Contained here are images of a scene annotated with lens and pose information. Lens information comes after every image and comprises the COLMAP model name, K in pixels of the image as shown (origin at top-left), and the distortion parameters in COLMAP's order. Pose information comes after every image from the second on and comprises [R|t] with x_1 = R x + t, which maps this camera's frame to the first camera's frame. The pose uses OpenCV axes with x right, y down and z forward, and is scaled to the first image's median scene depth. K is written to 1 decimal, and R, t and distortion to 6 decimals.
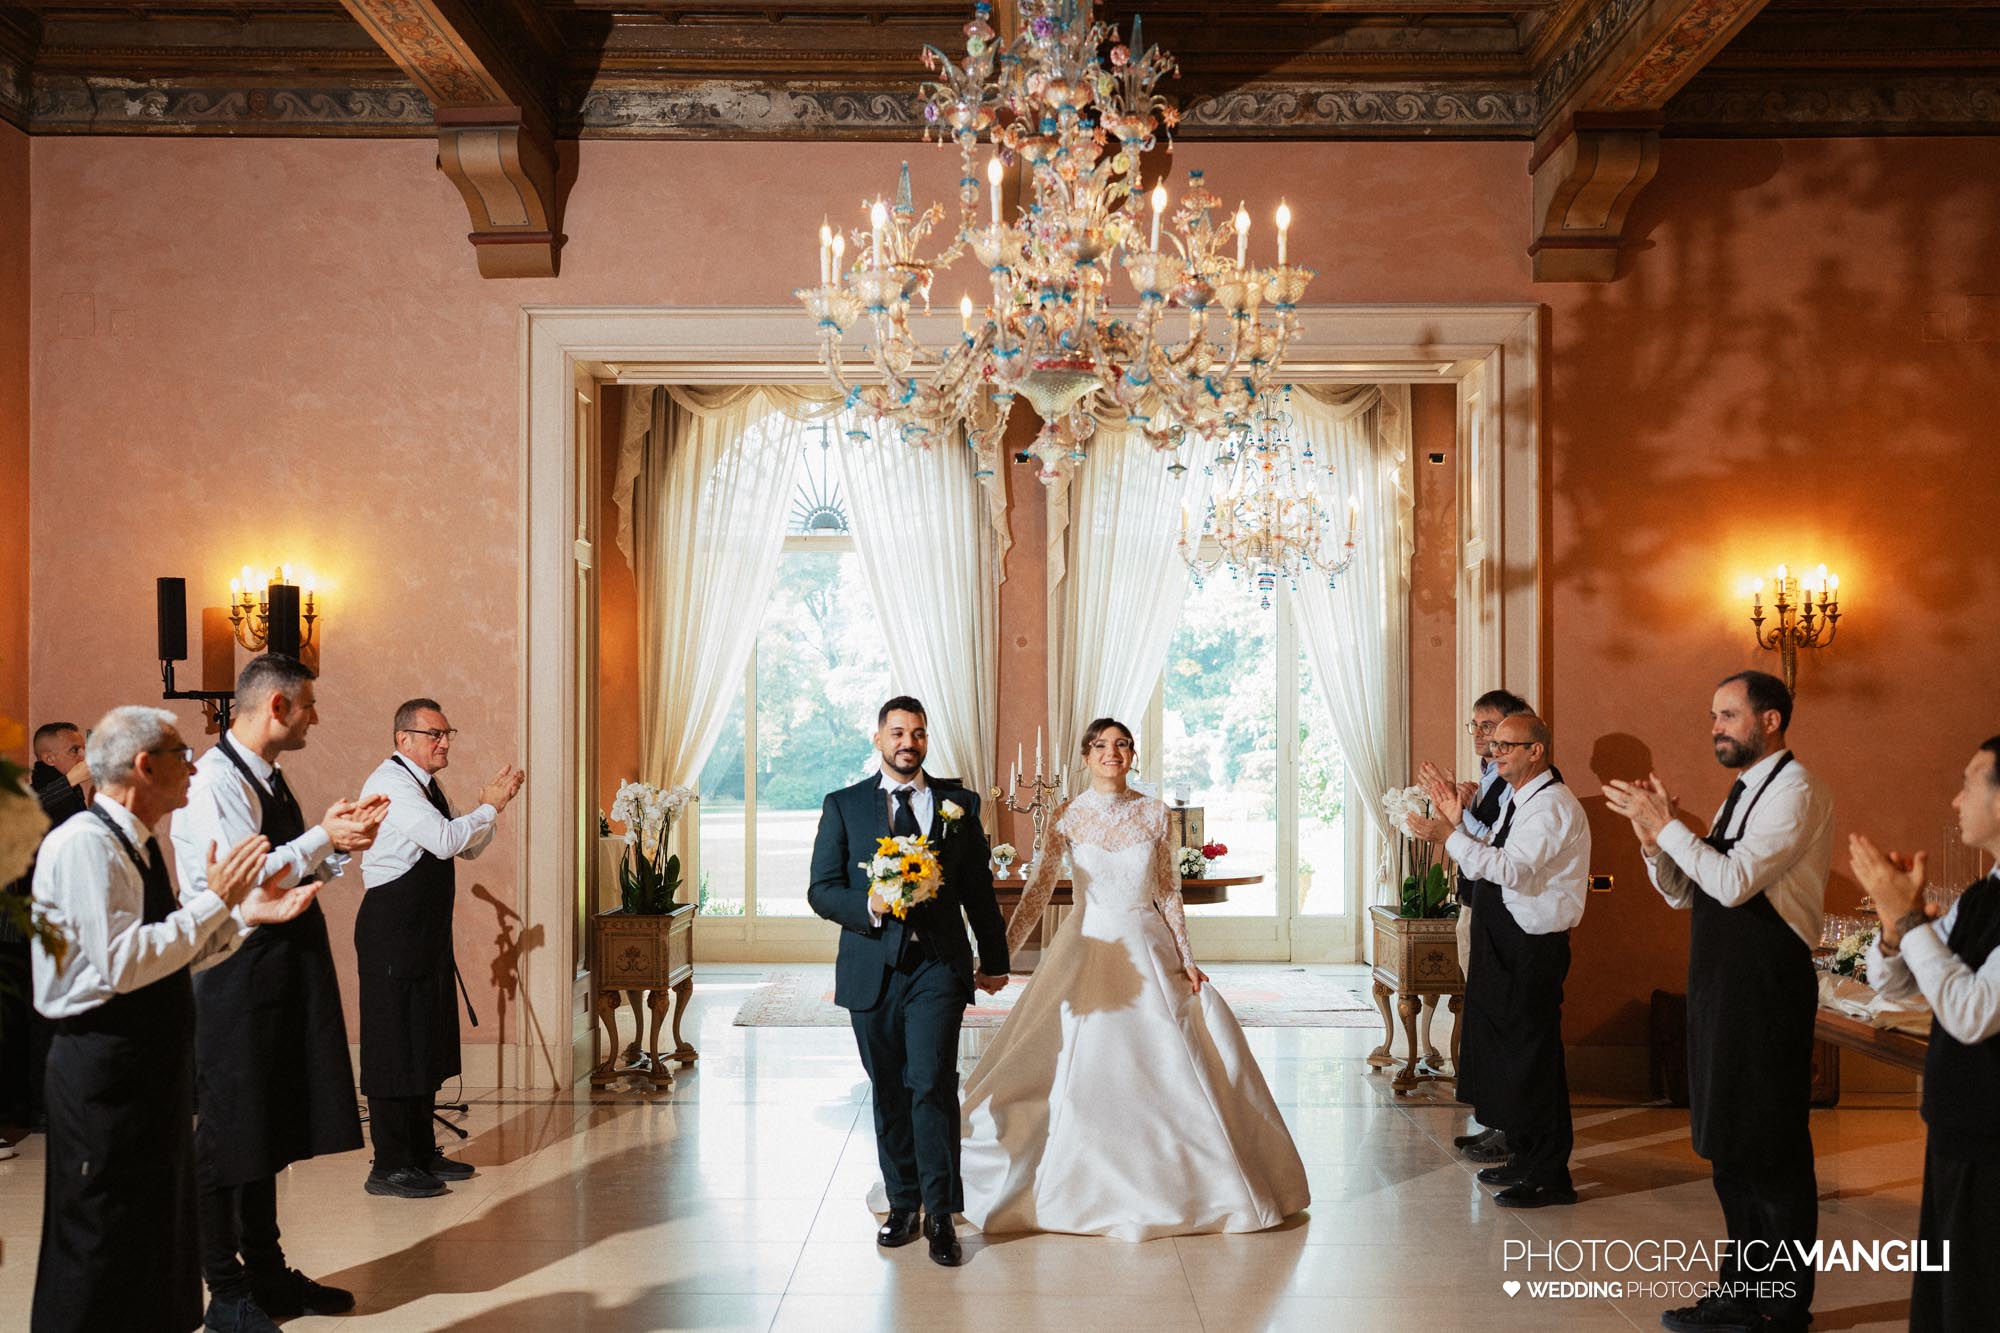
lens RADIAL K [[1992.1, 0, 1130.1], [0, 1992.1, 584.5], [0, 0, 1]] dist [-0.004028, 0.021797]
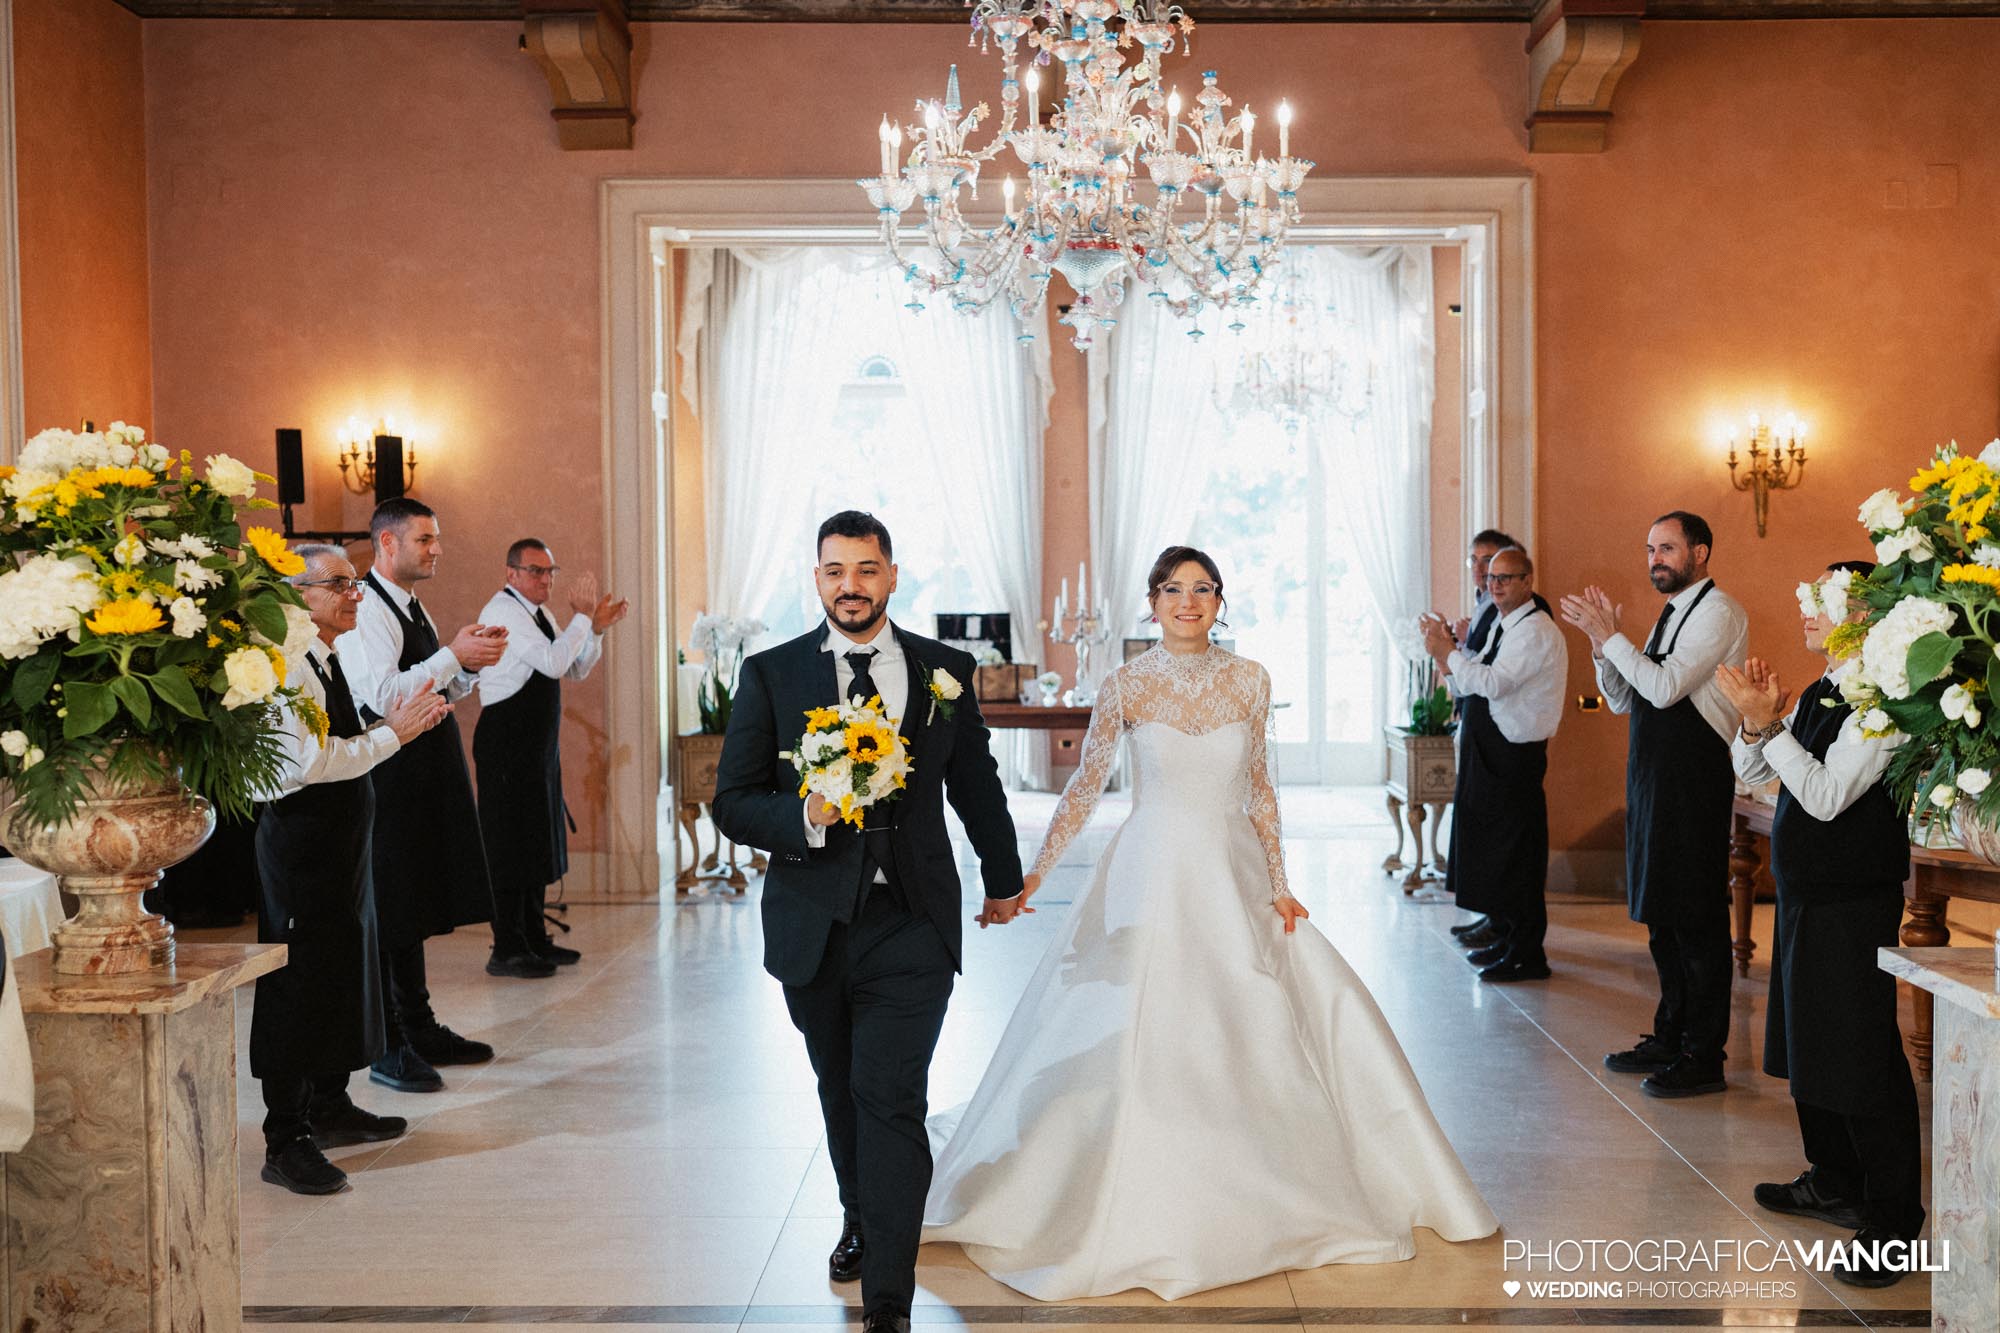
lens RADIAL K [[1992.1, 0, 1130.1], [0, 1992.1, 584.5], [0, 0, 1]] dist [-0.004028, 0.021797]
pose [[0.999702, -0.001792, -0.024342, 0.010146], [0.003745, 0.996755, 0.080412, -0.005323], [0.024119, -0.080479, 0.996464, -0.105413]]
